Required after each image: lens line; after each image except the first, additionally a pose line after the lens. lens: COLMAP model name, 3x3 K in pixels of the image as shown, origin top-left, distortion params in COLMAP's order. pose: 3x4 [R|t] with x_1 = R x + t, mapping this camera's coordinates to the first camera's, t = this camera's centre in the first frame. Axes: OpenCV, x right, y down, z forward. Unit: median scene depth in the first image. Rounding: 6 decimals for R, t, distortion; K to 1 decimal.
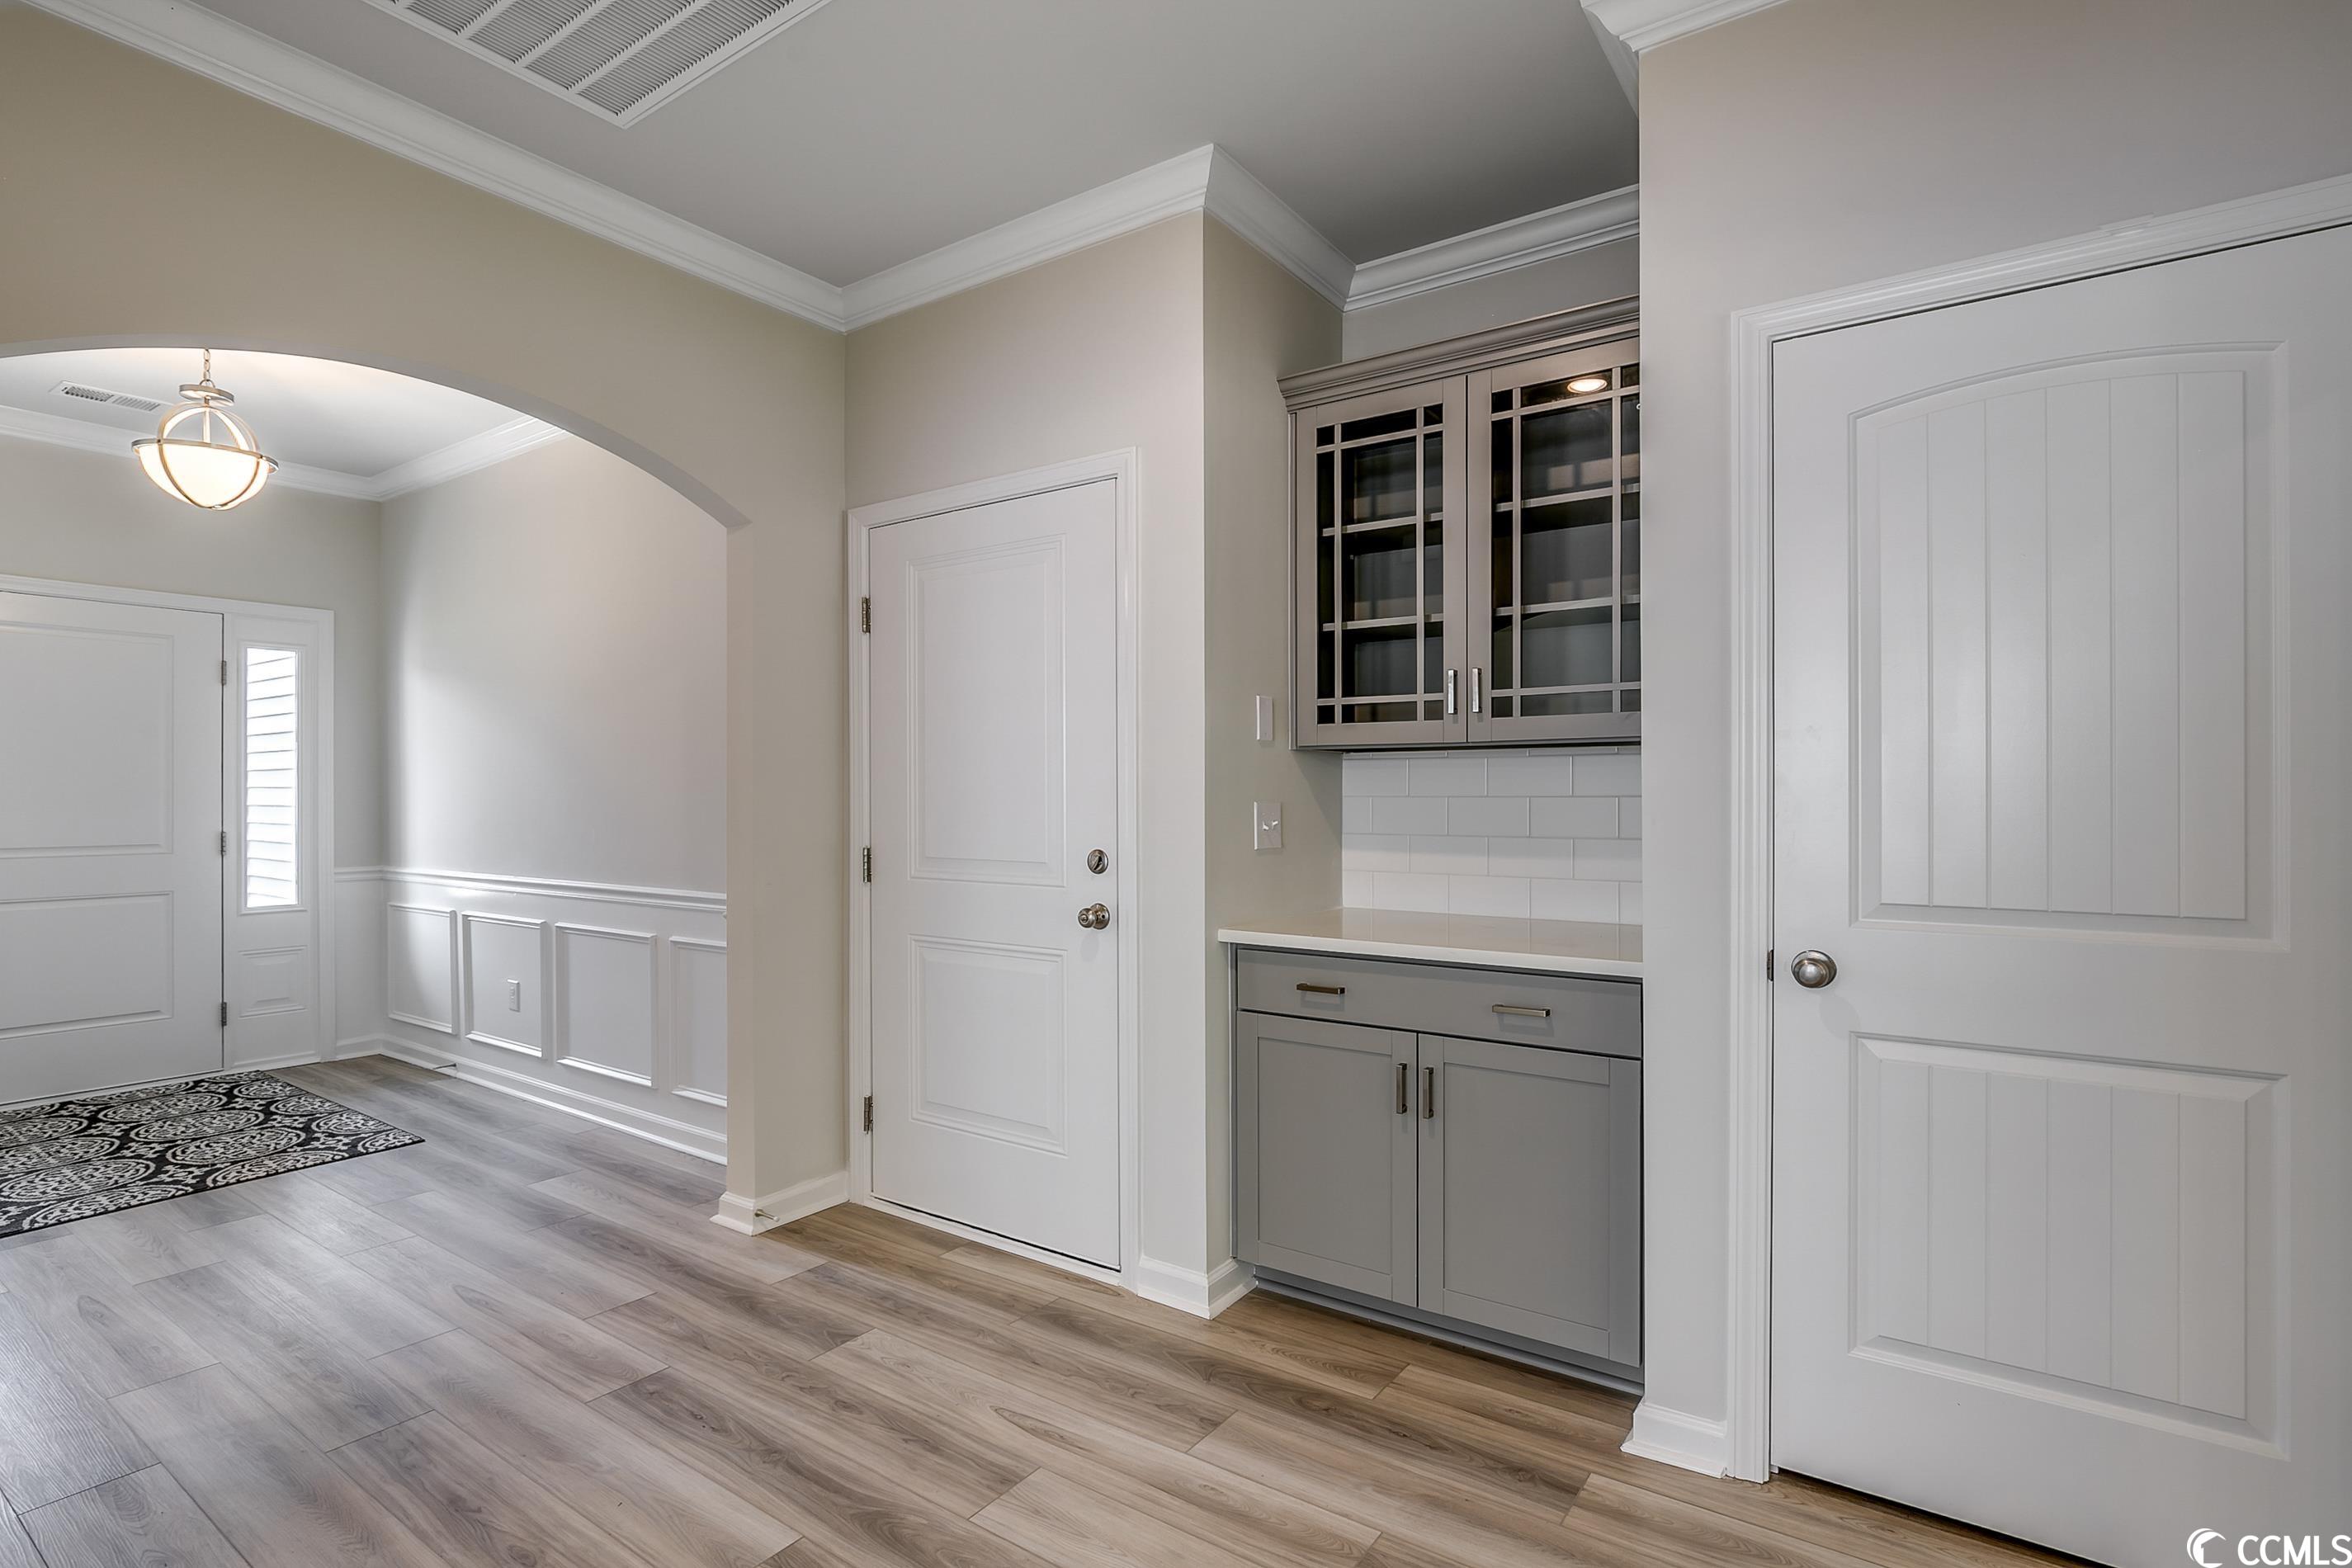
lens RADIAL K [[1018.7, 0, 1179.5], [0, 1018.7, 798.1], [0, 0, 1]] dist [-0.014650, 0.000078]
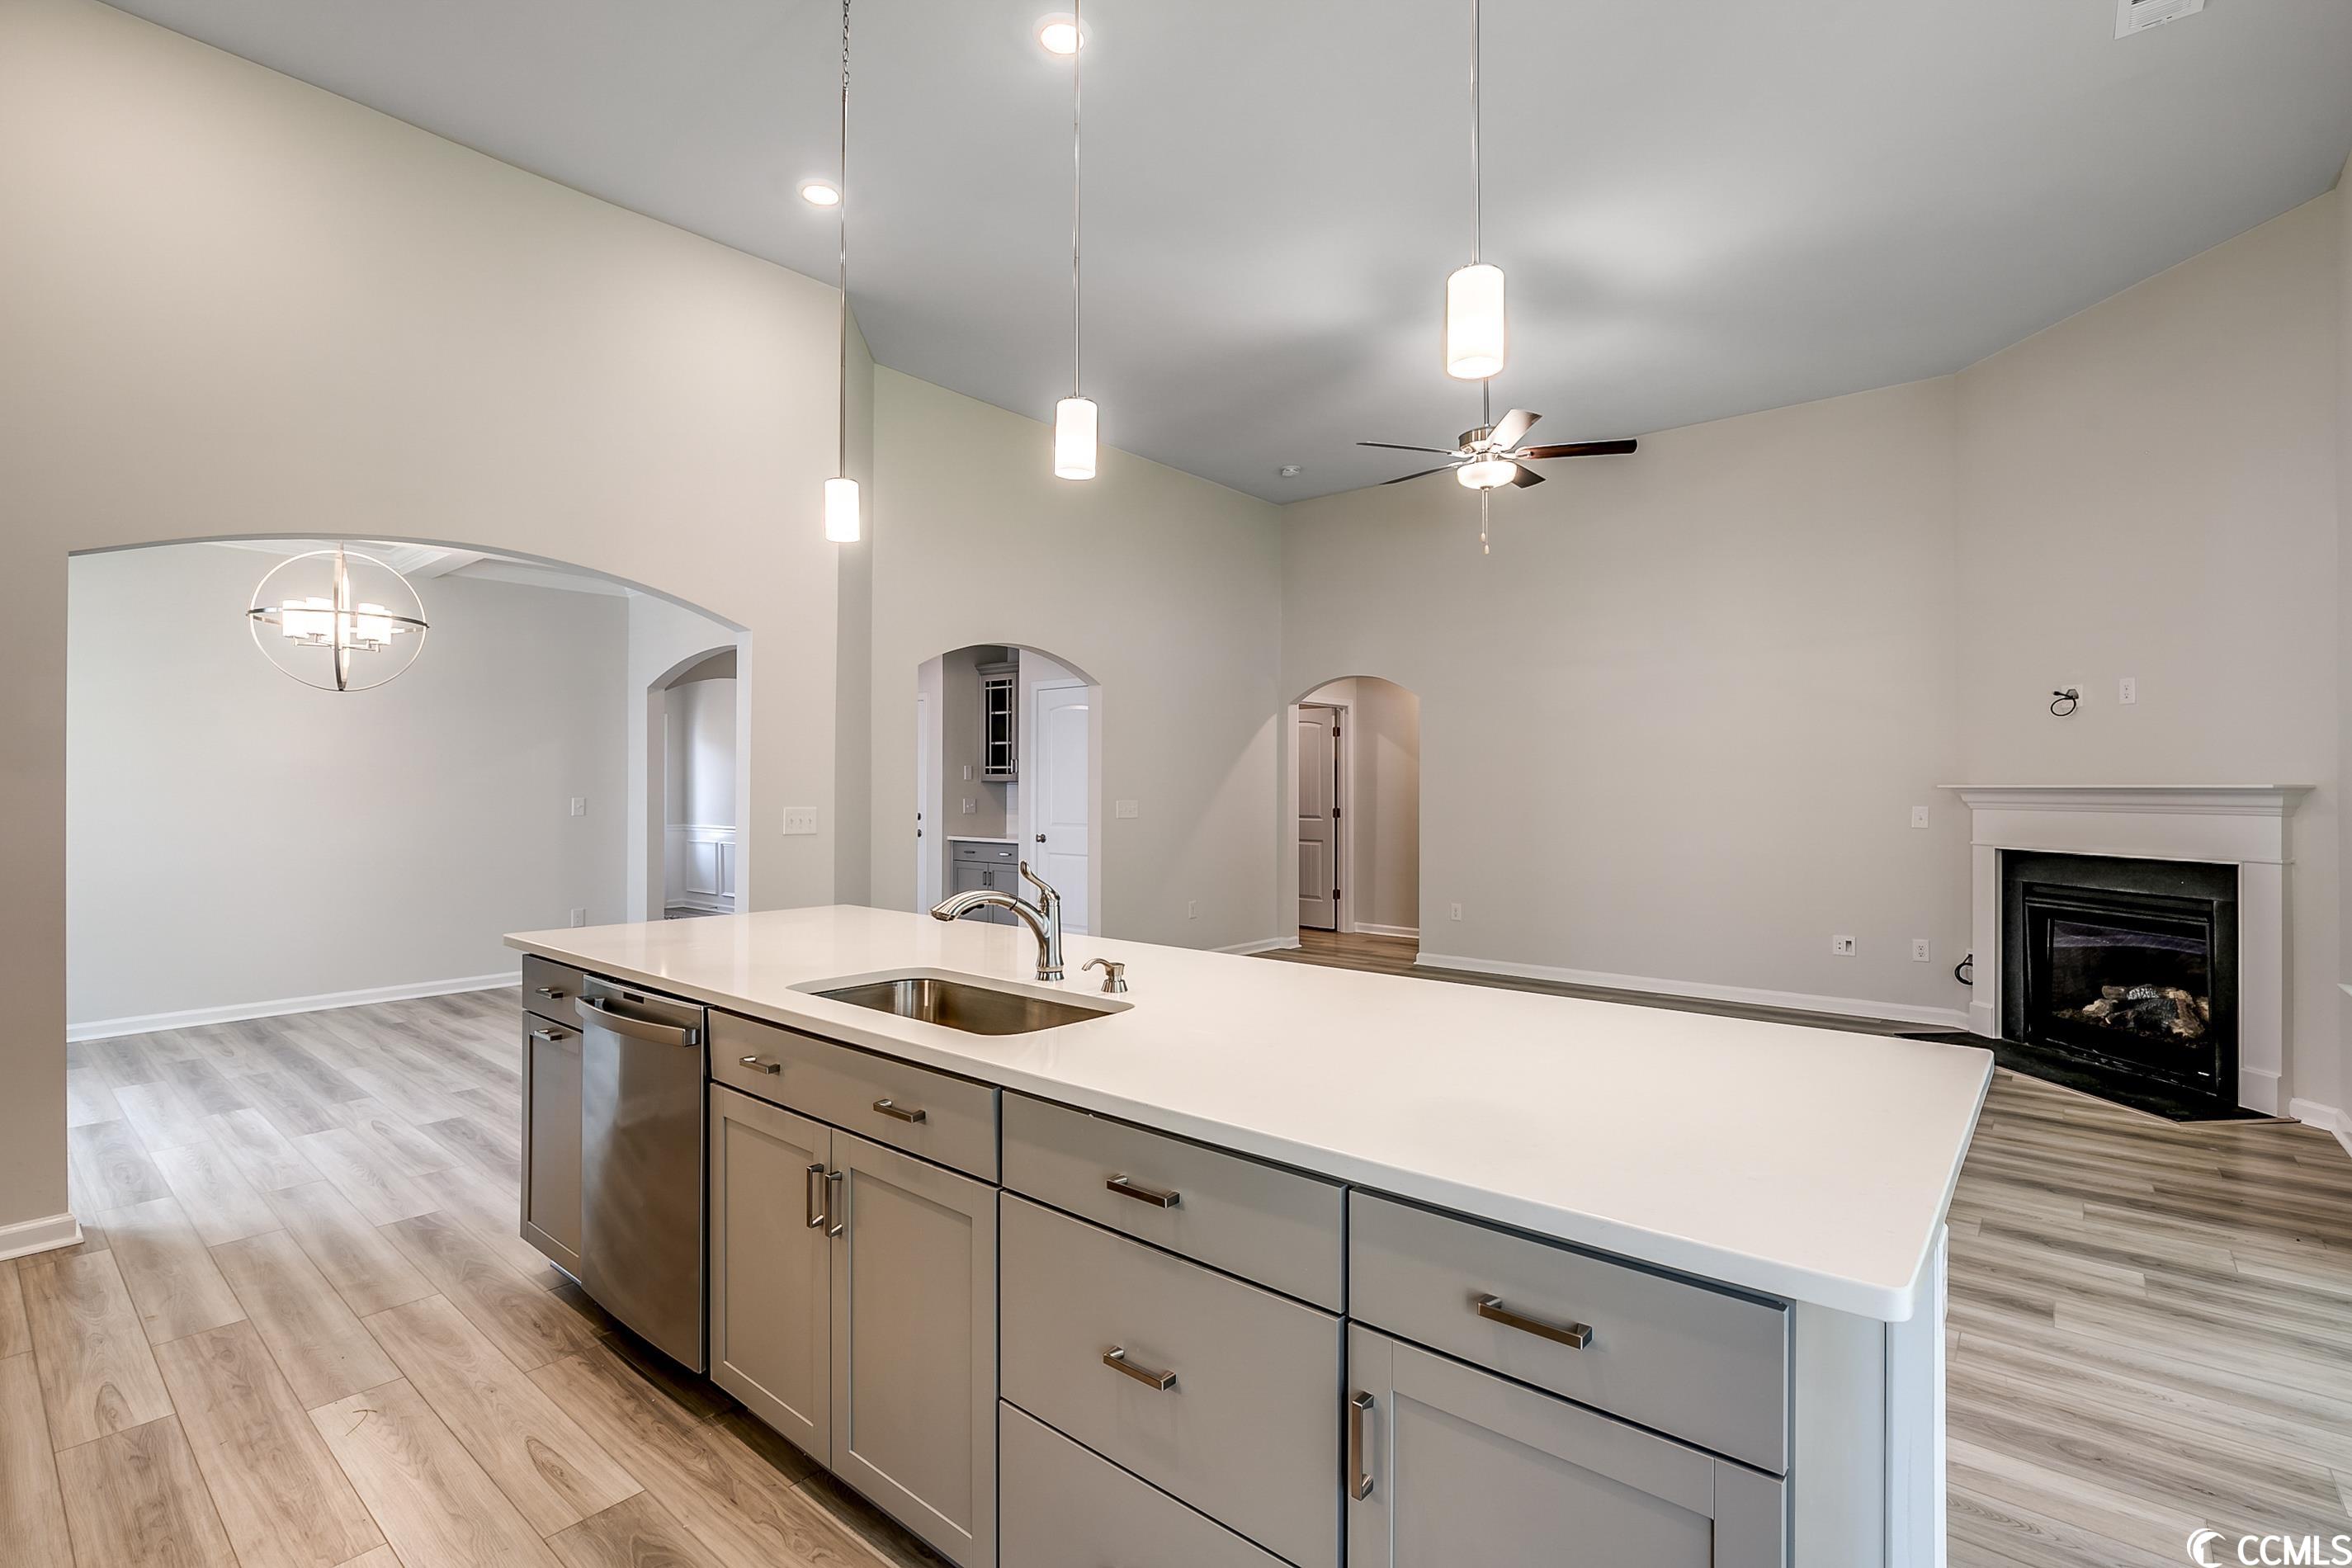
lens RADIAL K [[1067.0, 0, 1221.8], [0, 1067.0, 780.4], [0, 0, 1]] dist [-0.008509, 0.000369]
pose [[0.992666, -0.001751, -0.120873, 1.366984], [0.001755, 0.999998, -0.000074, -0.054364], [0.120873, -0.000139, 0.992668, -2.404245]]
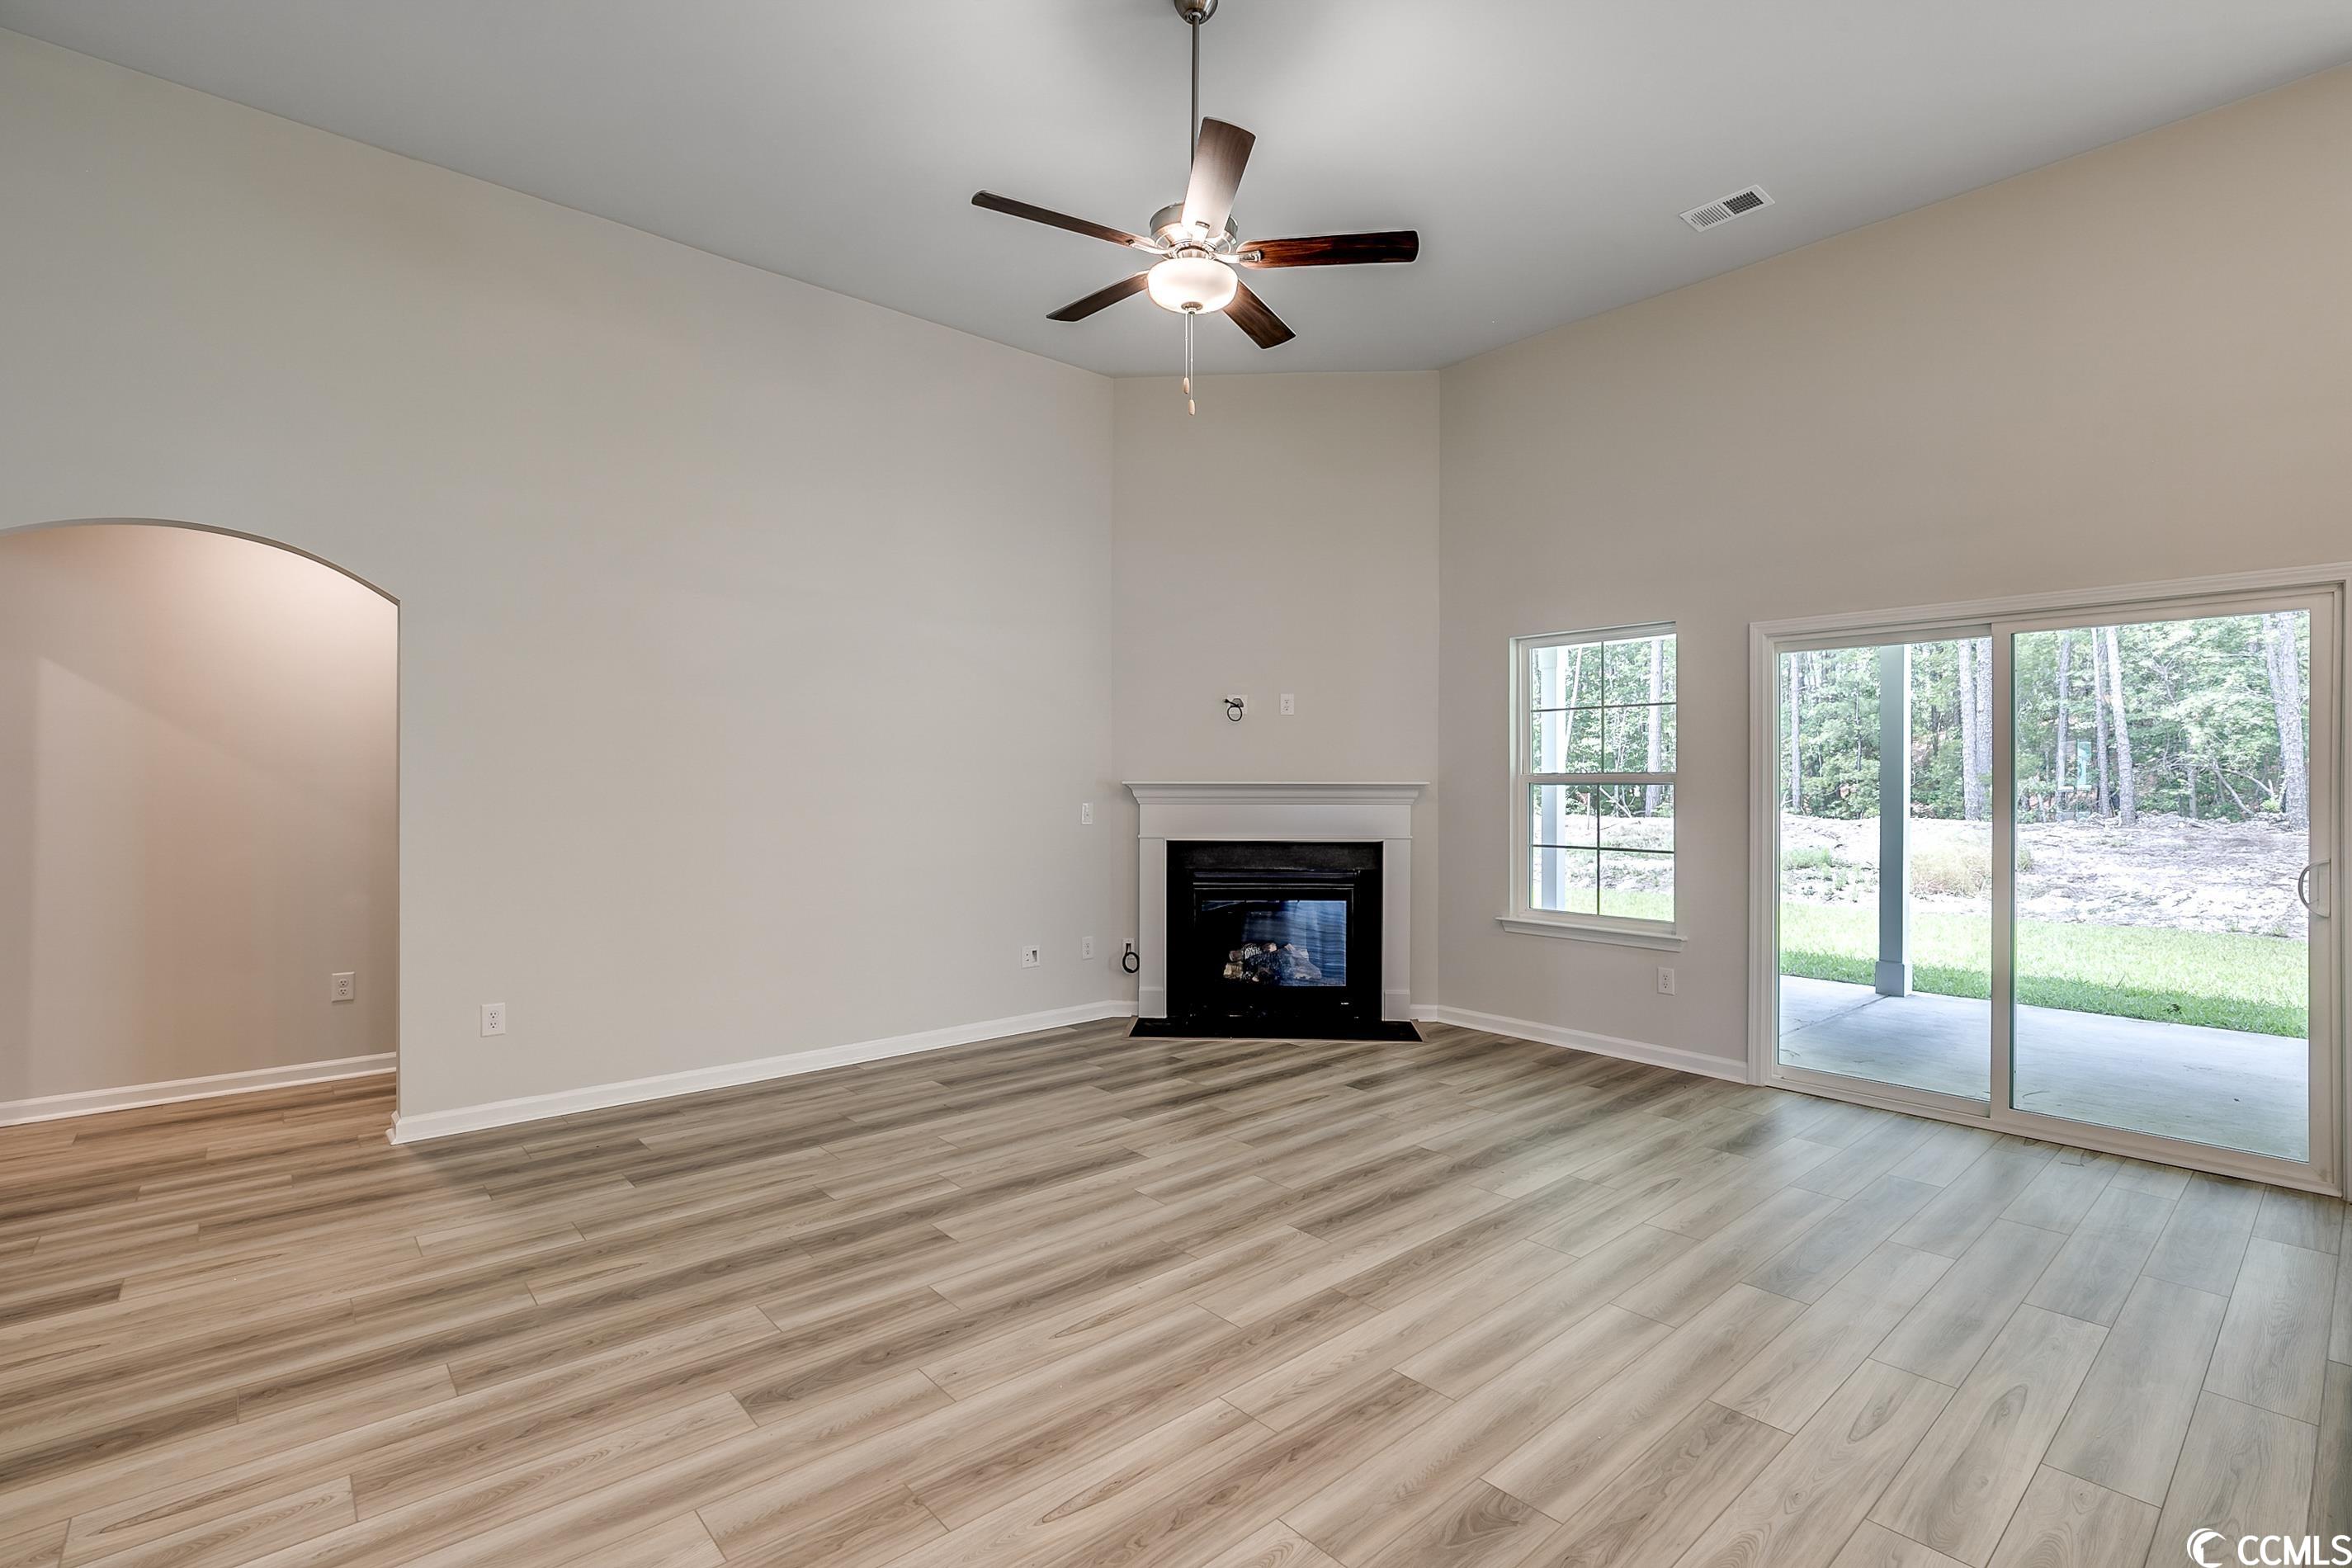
lens RADIAL K [[1068.0, 0, 1166.1], [0, 1068.0, 783.8], [0, 0, 1]] dist [-0.009863, -0.000019]
pose [[0.296304, -0.003420, 0.955087, 0.410299], [-0.007296, 0.999956, 0.005844, -0.050630], [-0.955066, -0.008700, 0.296266, -0.701667]]
